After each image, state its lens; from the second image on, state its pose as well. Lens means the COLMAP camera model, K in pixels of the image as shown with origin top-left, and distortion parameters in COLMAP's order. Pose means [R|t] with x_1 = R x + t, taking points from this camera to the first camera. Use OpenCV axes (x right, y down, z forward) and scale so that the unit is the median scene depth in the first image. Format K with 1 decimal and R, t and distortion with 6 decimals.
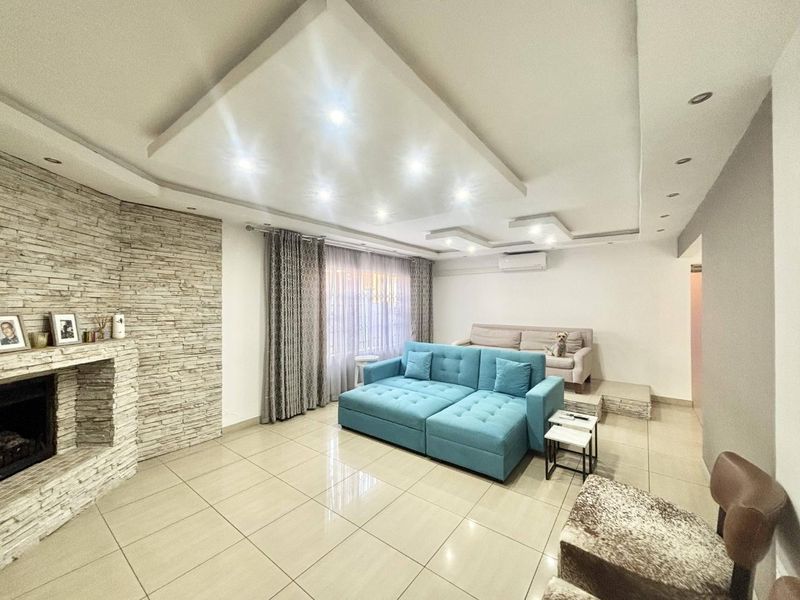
lens RADIAL K [[320.0, 0, 400.2], [0, 320.0, 299.7], [0, 0, 1]] dist [0.002383, 0.001662]
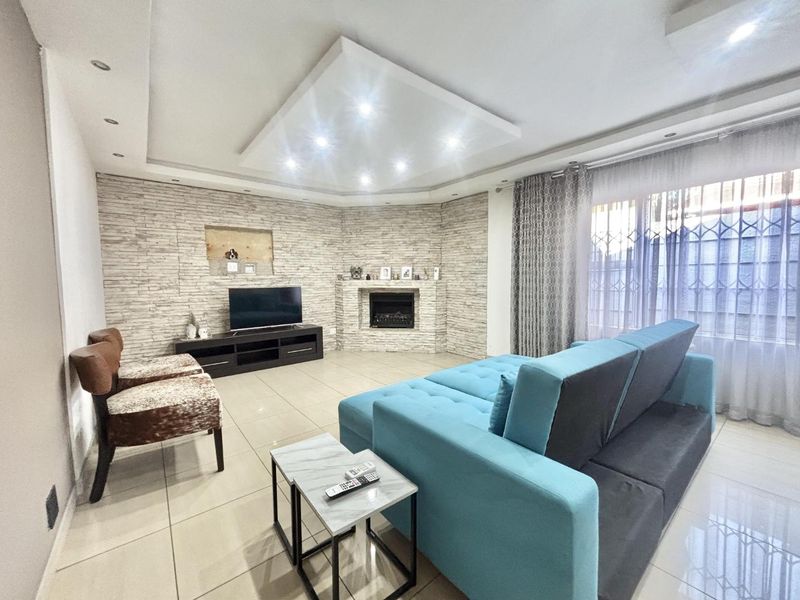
lens RADIAL K [[320.0, 0, 397.3], [0, 320.0, 300.1], [0, 0, 1]] dist [0.002383, 0.001662]
pose [[-0.247581, 0.066463, -0.966585, 0.845945], [0.020239, 0.997781, 0.063424, 0.098269], [0.968656, -0.003860, -0.248377, 1.071359]]
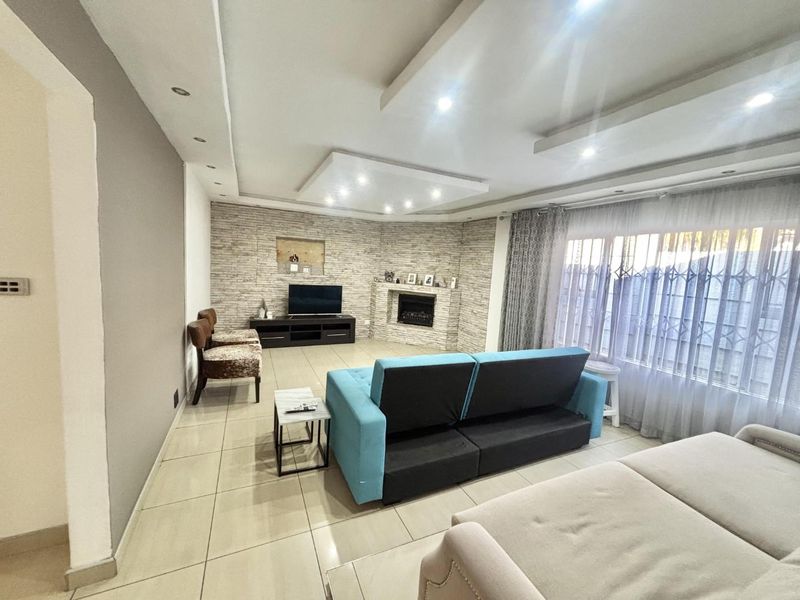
lens RADIAL K [[320.0, 0, 399.5], [0, 320.0, 301.3], [0, 0, 1]] dist [0.002383, 0.001662]
pose [[-0.463767, 0.069076, -0.883260, 1.041886], [-0.048721, 0.993459, 0.103276, 0.000651], [0.884617, 0.090929, -0.457368, 1.447578]]
